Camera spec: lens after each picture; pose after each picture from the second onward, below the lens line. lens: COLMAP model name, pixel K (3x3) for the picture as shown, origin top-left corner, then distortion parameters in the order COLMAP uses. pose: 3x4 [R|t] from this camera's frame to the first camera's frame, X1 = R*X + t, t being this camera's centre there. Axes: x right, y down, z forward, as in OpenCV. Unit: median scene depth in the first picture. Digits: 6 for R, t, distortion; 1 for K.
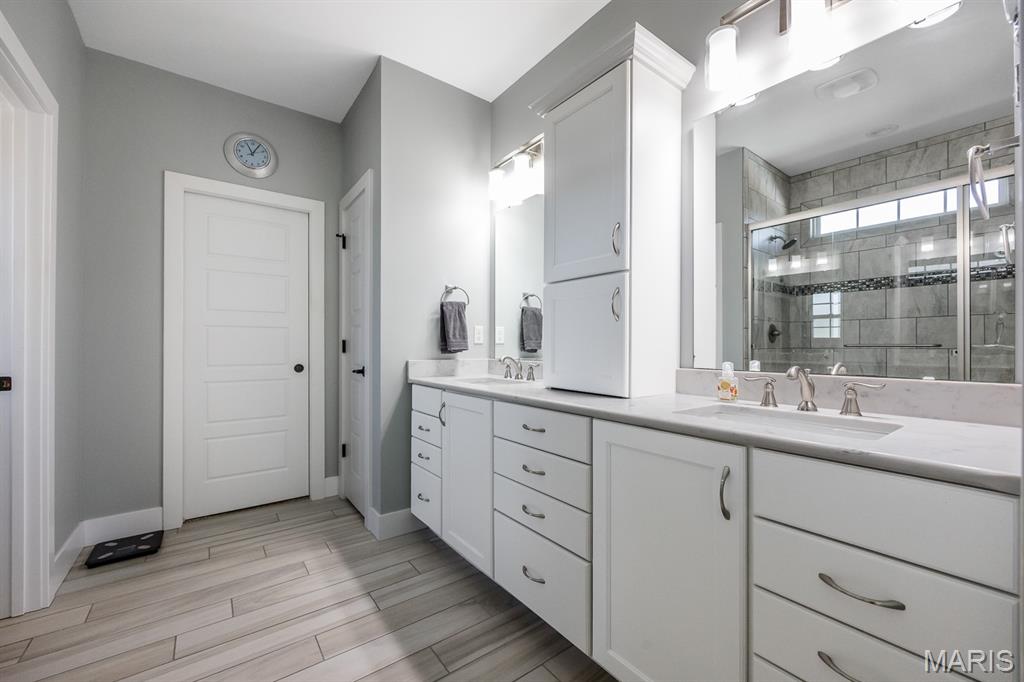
lens RADIAL K [[418.2, 0, 516.9], [0, 418.2, 344.8], [0, 0, 1]] dist [0.002512, -0.000273]
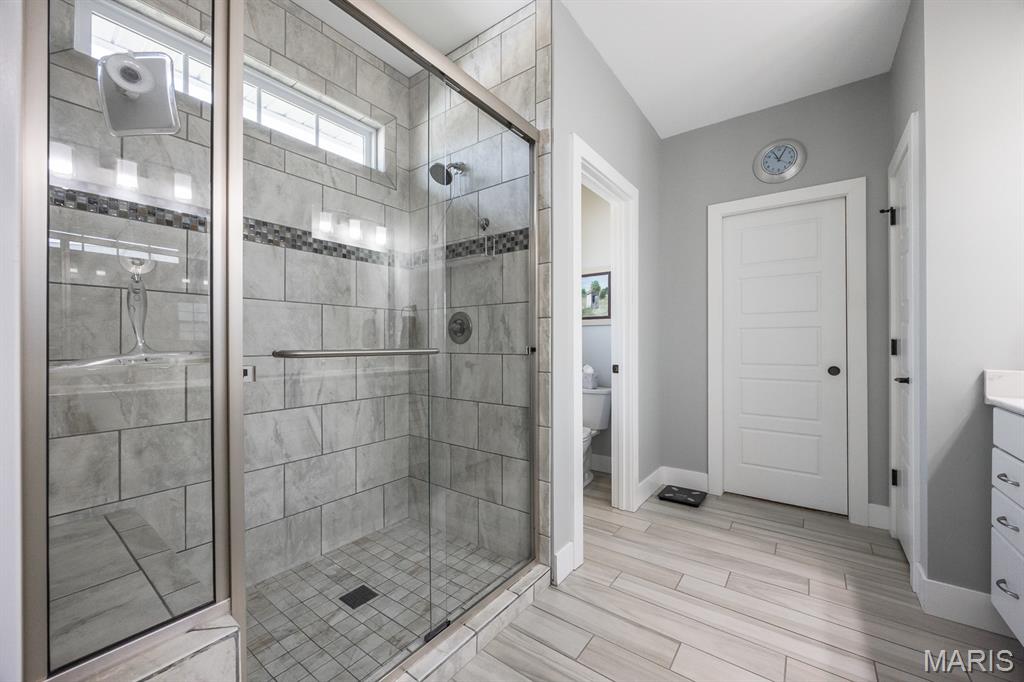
lens RADIAL K [[398.9, 0, 510.5], [0, 398.9, 341.9], [0, 0, 1]] dist [0.000576, 0.000451]
pose [[0.279329, -0.002853, -0.960191, 0.138568], [0.003576, 0.999992, -0.001931, -0.009332], [0.960189, -0.002894, 0.279336, 0.100748]]
